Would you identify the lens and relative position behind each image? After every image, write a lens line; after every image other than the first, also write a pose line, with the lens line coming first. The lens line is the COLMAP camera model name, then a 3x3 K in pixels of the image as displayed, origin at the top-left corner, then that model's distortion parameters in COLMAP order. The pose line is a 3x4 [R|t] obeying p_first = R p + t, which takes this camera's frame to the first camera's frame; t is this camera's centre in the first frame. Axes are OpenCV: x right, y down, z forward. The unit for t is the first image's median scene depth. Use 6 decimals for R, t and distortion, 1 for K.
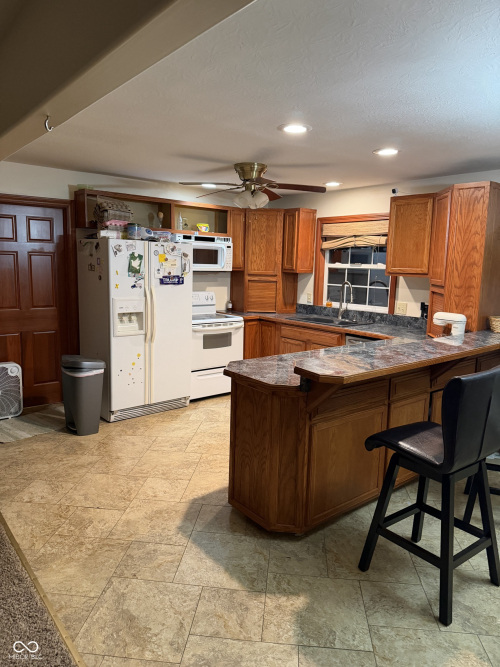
lens RADIAL K [[476.0, 0, 250.0], [0, 476.0, 333.5], [0, 0, 1]] dist [0.001709, 0.002455]
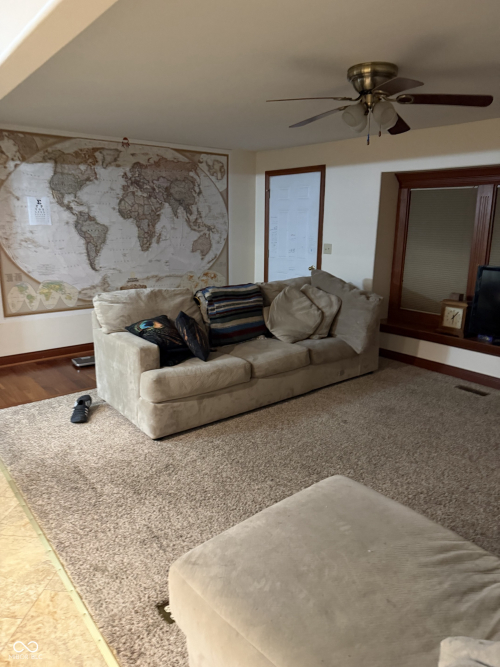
lens RADIAL K [[476.0, 0, 250.0], [0, 476.0, 333.5], [0, 0, 1]] dist [0.001709, 0.002455]
pose [[-0.999376, -0.035071, 0.004093, -0.876437], [-0.030825, 0.923105, 0.383310, -0.281833], [-0.017222, 0.382945, -0.923611, 1.774140]]
